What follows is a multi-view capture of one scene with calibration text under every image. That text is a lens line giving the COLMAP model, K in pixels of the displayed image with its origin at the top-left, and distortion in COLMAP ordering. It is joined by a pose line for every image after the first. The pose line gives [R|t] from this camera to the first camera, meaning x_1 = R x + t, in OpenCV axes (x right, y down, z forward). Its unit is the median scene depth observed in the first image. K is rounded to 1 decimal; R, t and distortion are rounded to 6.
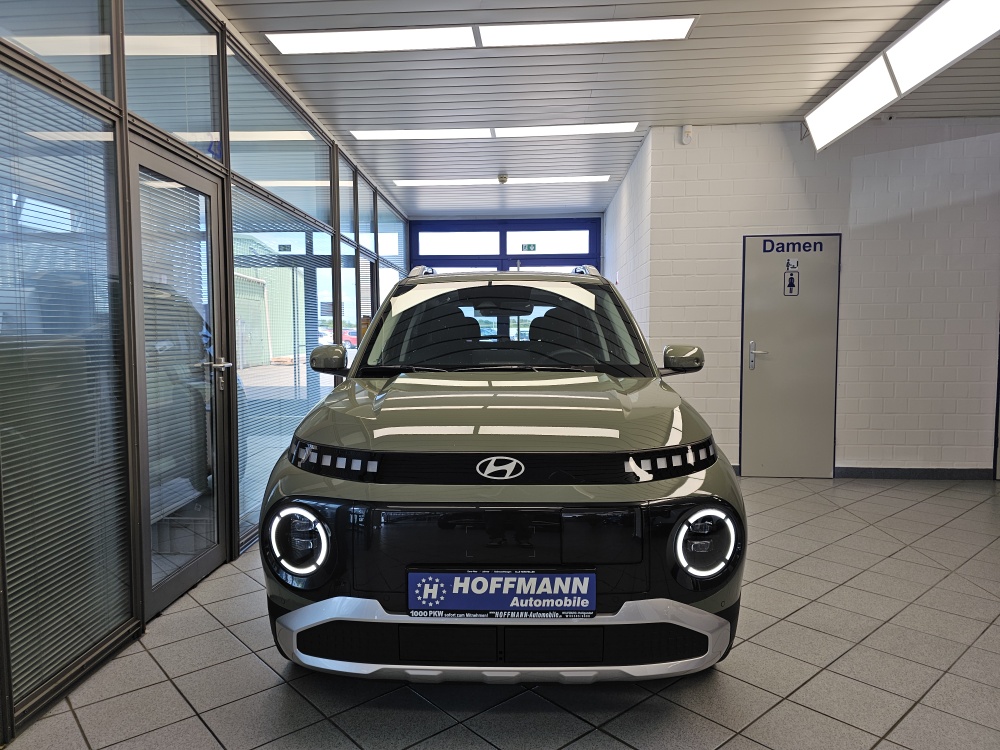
lens RADIAL K [[674.4, 0, 471.0], [0, 674.4, 420.9], [0, 0, 1]] dist [0.023491, -0.028462]
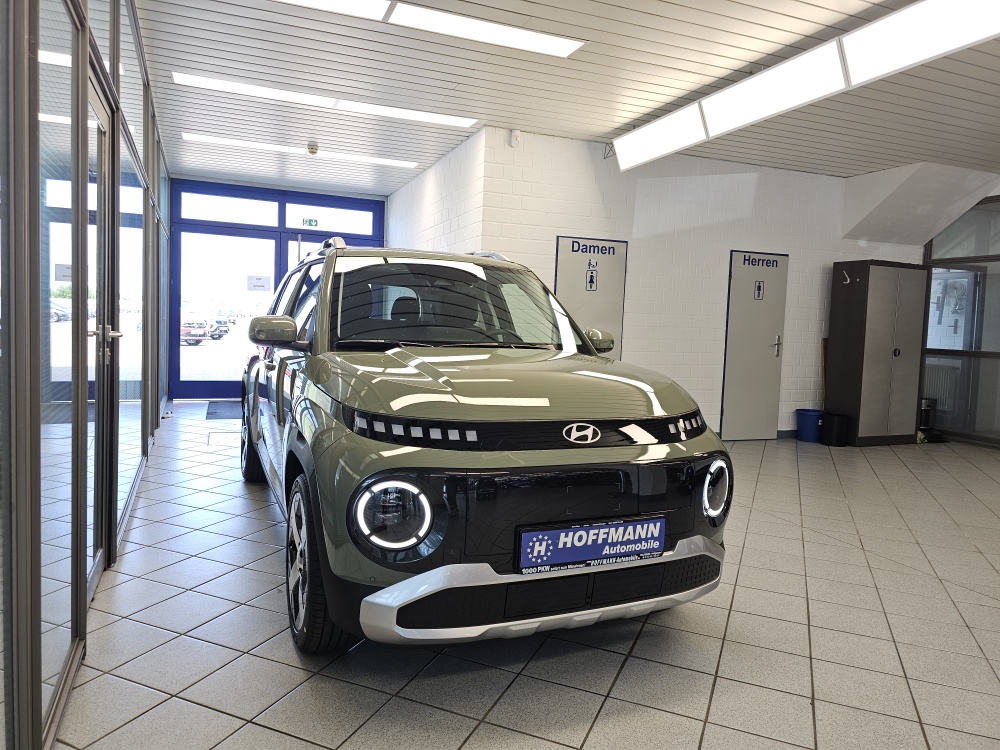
lens RADIAL K [[674.4, 0, 497.9], [0, 674.4, 410.8], [0, 0, 1]] dist [0.023491, -0.028462]
pose [[0.899011, -0.016423, 0.437617, -0.540610], [0.011894, 0.999844, 0.013090, 0.015686], [-0.437764, -0.006563, 0.899066, 0.056386]]
